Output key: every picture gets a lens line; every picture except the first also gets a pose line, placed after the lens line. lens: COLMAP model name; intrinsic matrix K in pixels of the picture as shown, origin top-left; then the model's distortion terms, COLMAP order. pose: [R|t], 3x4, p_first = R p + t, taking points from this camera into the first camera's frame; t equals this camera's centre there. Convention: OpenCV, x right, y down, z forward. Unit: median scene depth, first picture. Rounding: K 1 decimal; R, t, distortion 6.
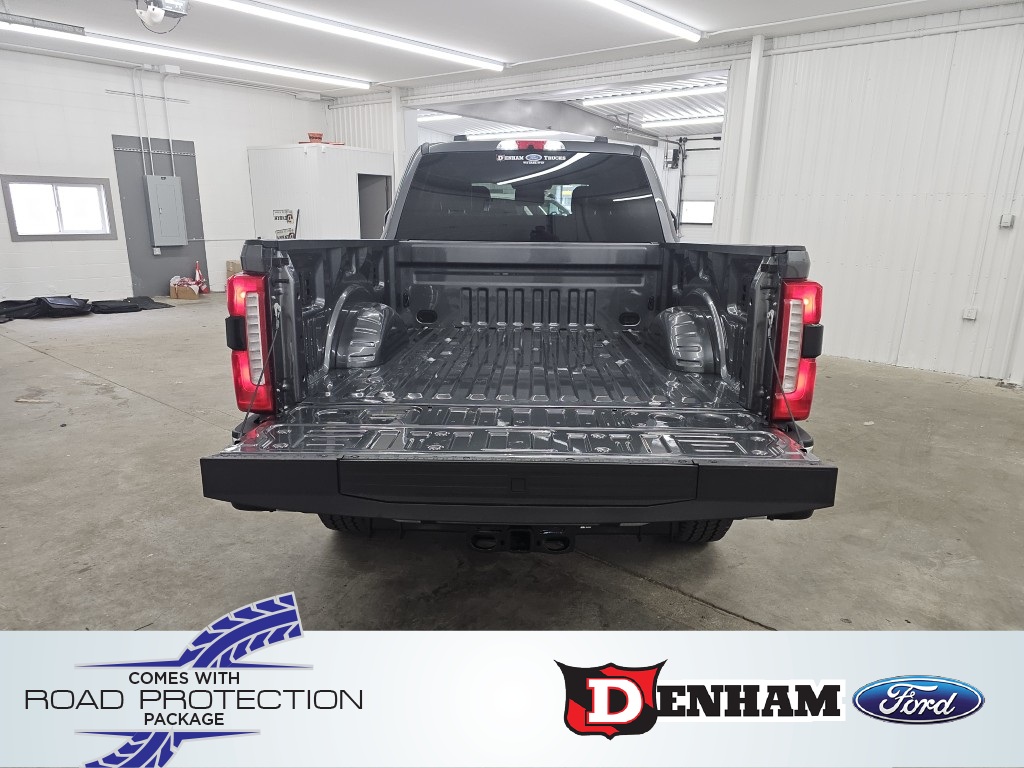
lens RADIAL K [[686.0, 0, 529.2], [0, 686.0, 390.8], [0, 0, 1]] dist [0.049441, -0.041156]
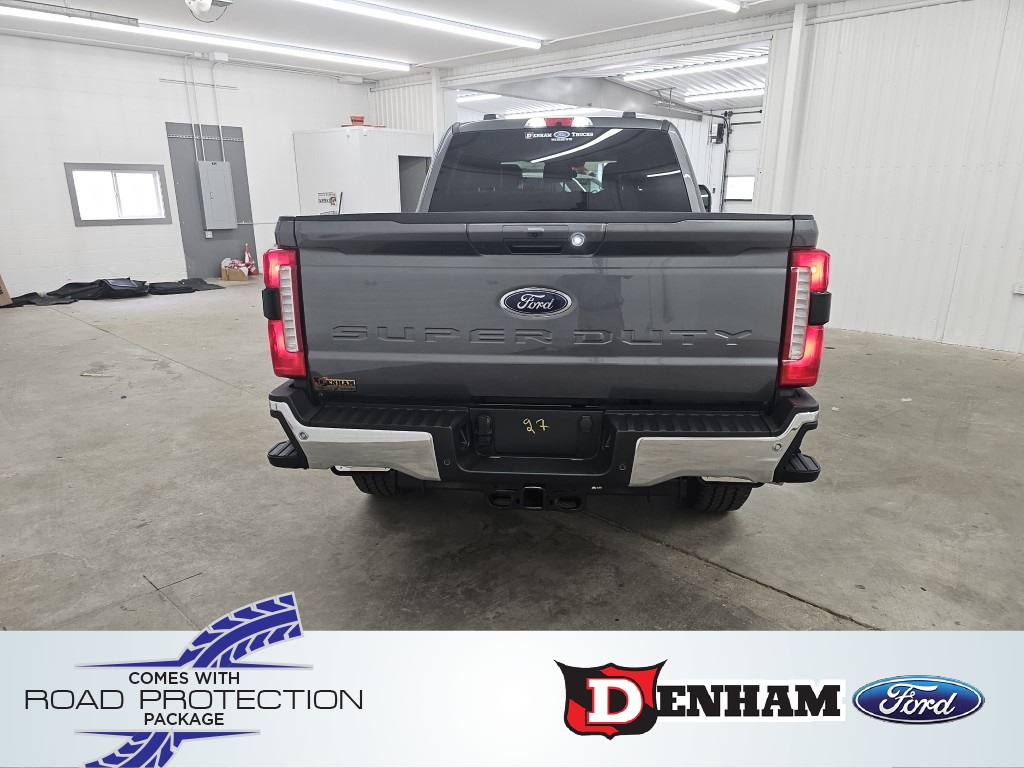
lens RADIAL K [[686.8, 0, 524.6], [0, 686.8, 389.9], [0, 0, 1]] dist [0.050427, -0.043564]
pose [[0.997593, 0.003833, -0.069233, 0.023147], [-0.002091, 0.999680, 0.025219, 0.011711], [0.069308, -0.025014, 0.997282, -0.027443]]
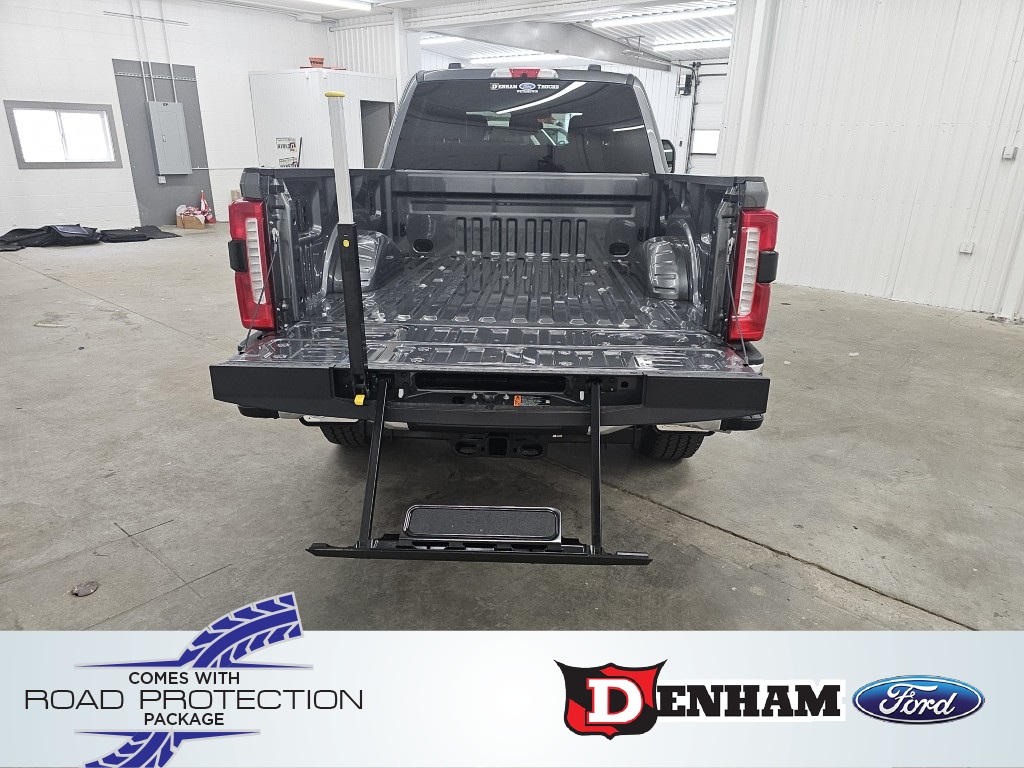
lens RADIAL K [[686.0, 0, 529.2], [0, 686.0, 390.8], [0, 0, 1]] dist [0.049441, -0.041156]
pose [[0.999866, 0.009544, -0.013292, 0.026575], [-0.008263, 0.995598, 0.093357, 0.011631], [0.014125, -0.093235, 0.995544, -0.051429]]
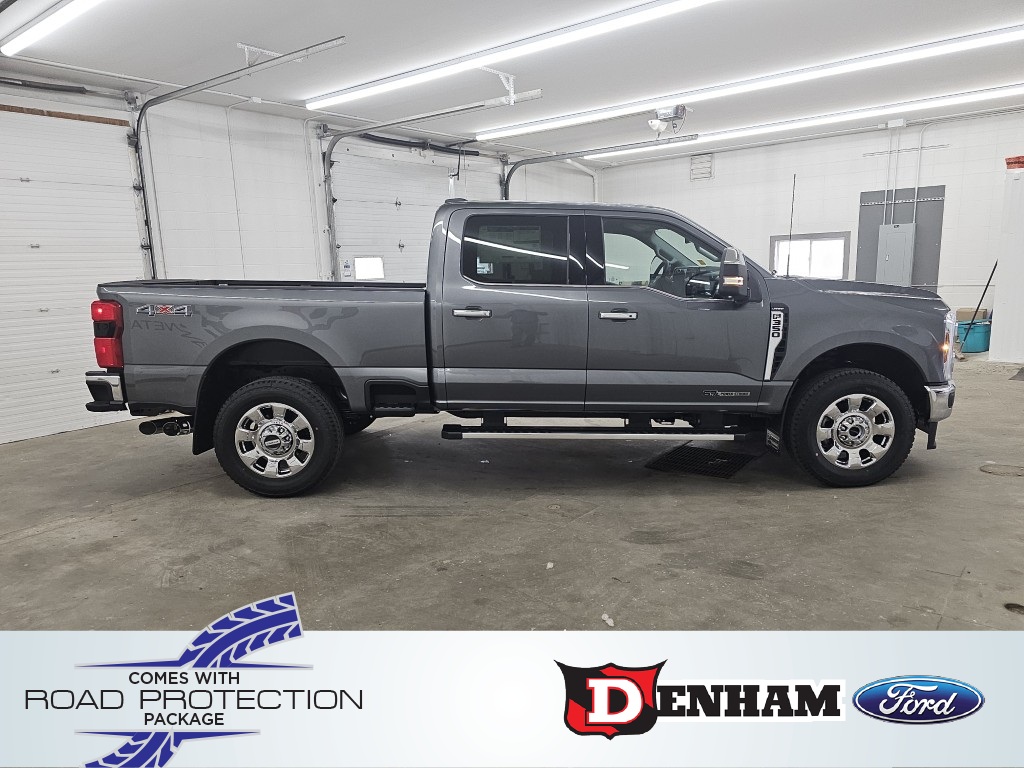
lens RADIAL K [[686.0, 0, 529.2], [0, 686.0, 390.8], [0, 0, 1]] dist [0.049441, -0.041156]
pose [[0.031612, 0.167888, -0.985299, 1.289862], [-0.227303, 0.961169, 0.156484, -0.262270], [0.973311, 0.219015, 0.068546, 1.098830]]
